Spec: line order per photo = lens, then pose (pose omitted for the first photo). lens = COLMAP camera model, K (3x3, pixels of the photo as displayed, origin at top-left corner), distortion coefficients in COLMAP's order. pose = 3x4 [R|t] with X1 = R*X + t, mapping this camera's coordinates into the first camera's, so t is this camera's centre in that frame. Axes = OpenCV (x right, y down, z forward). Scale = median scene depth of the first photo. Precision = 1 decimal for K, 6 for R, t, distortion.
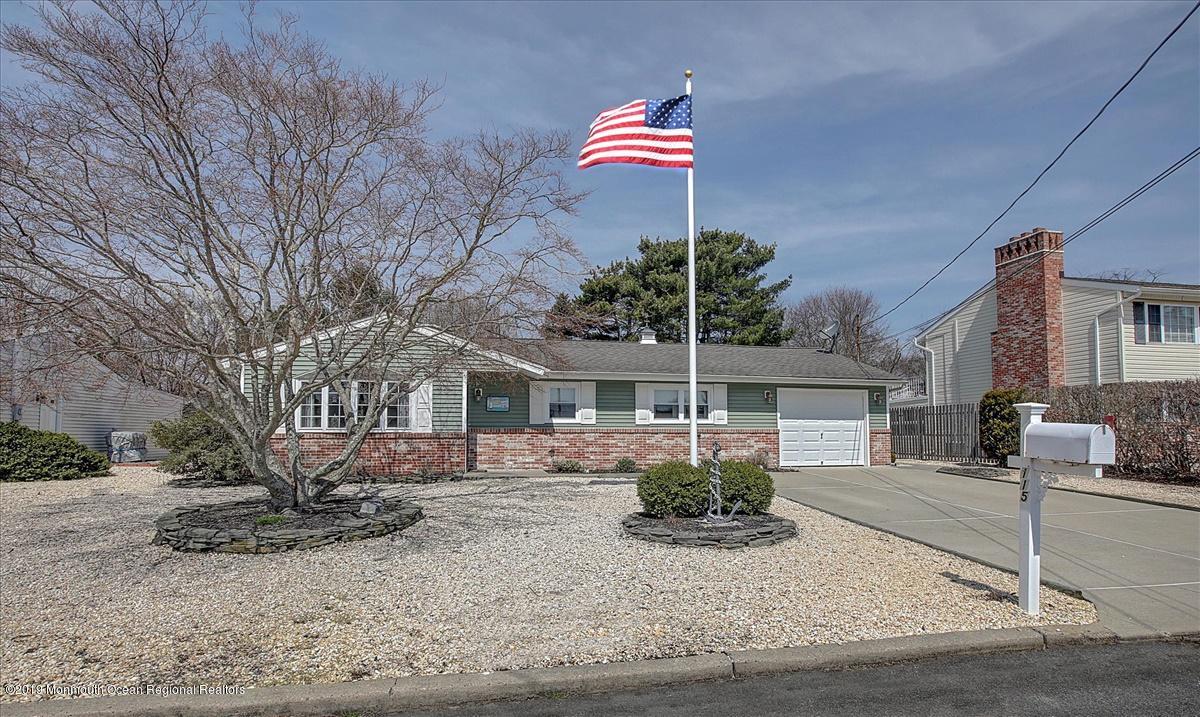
lens RADIAL K [[639.5, 0, 596.3], [0, 639.5, 390.8], [0, 0, 1]] dist [-0.032655, 0.010450]
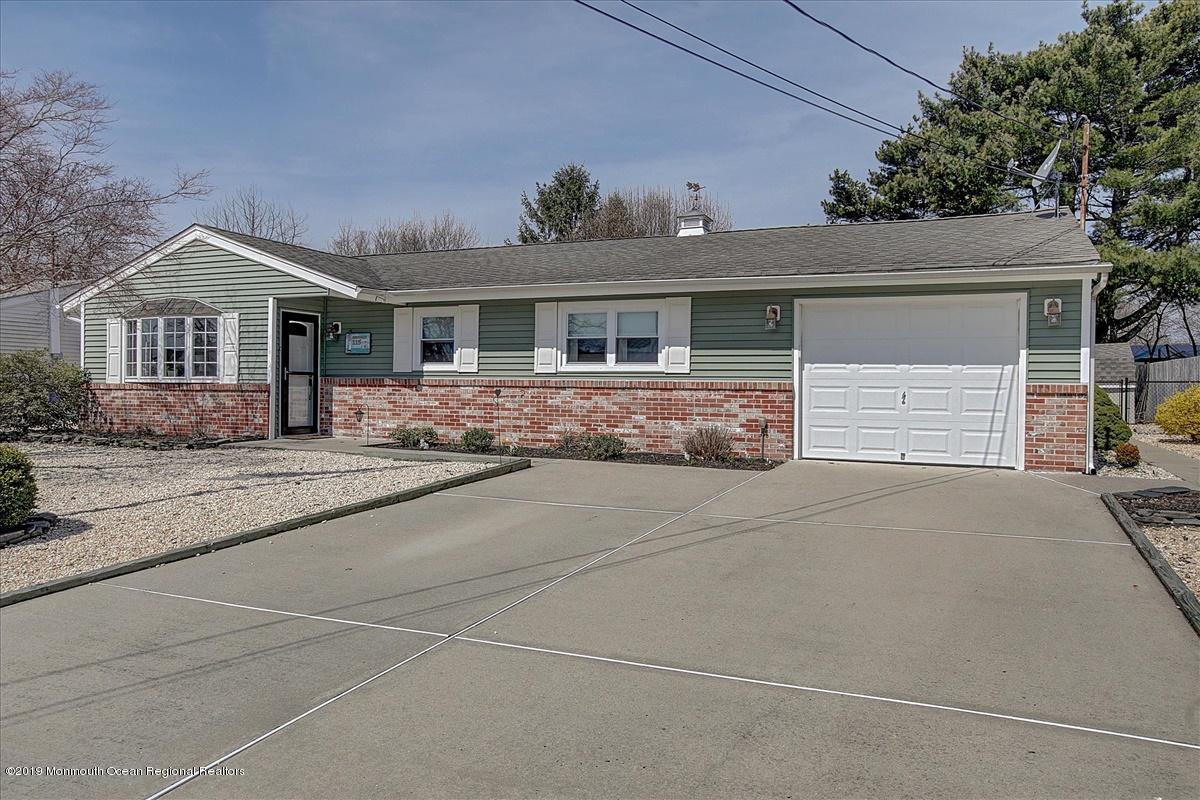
lens RADIAL K [[846.7, 0, 585.8], [0, 846.7, 383.1], [0, 0, 1]] dist [-0.014251, 0.028519]
pose [[0.804220, 0.006223, -0.594299, 0.580791], [0.027682, 0.998468, 0.047915, 0.026080], [0.593687, -0.054985, 0.802816, 0.401811]]
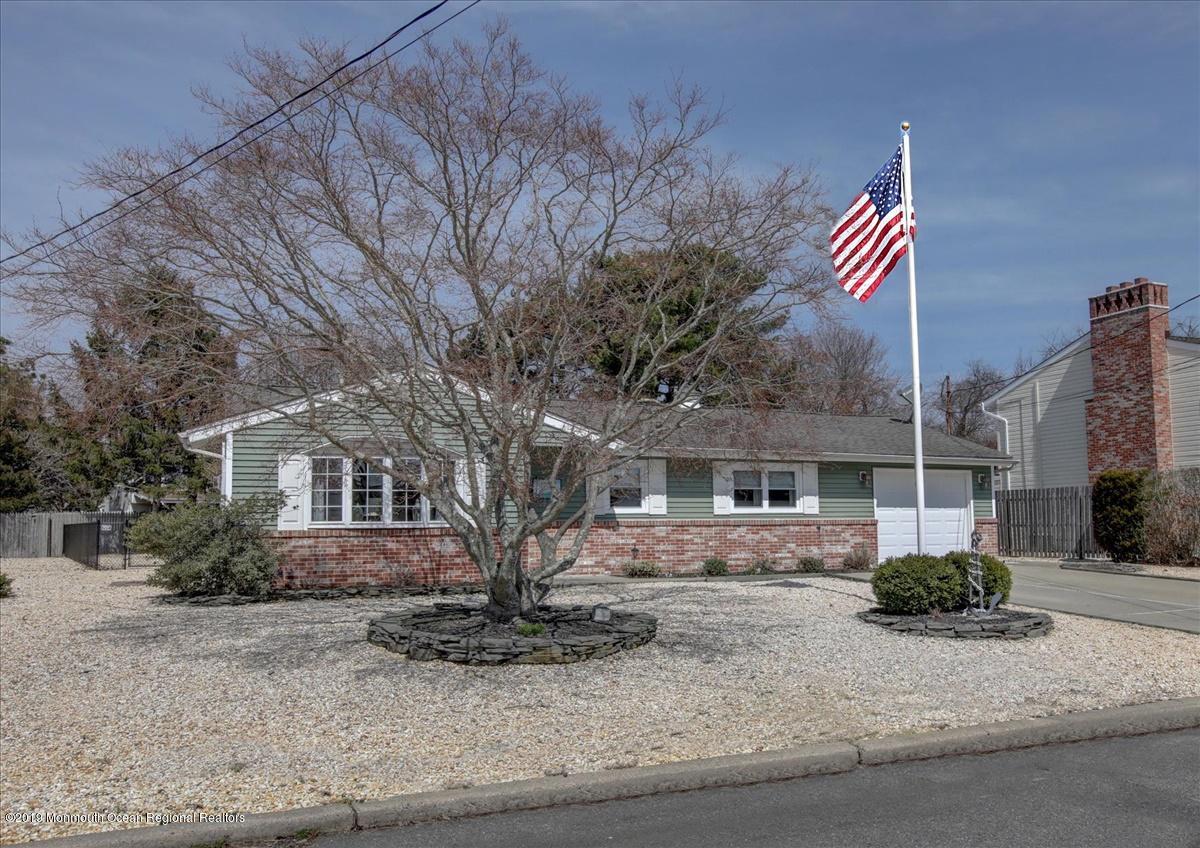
lens RADIAL K [[999.0, 0, 611.5], [0, 999.0, 430.0], [0, 0, 1]] dist [-0.021961, -0.011935]
pose [[0.976751, 0.012046, 0.214037, -0.327421], [-0.005174, 0.999454, -0.032639, -0.010151], [-0.214313, 0.030773, 0.976280, -0.164519]]
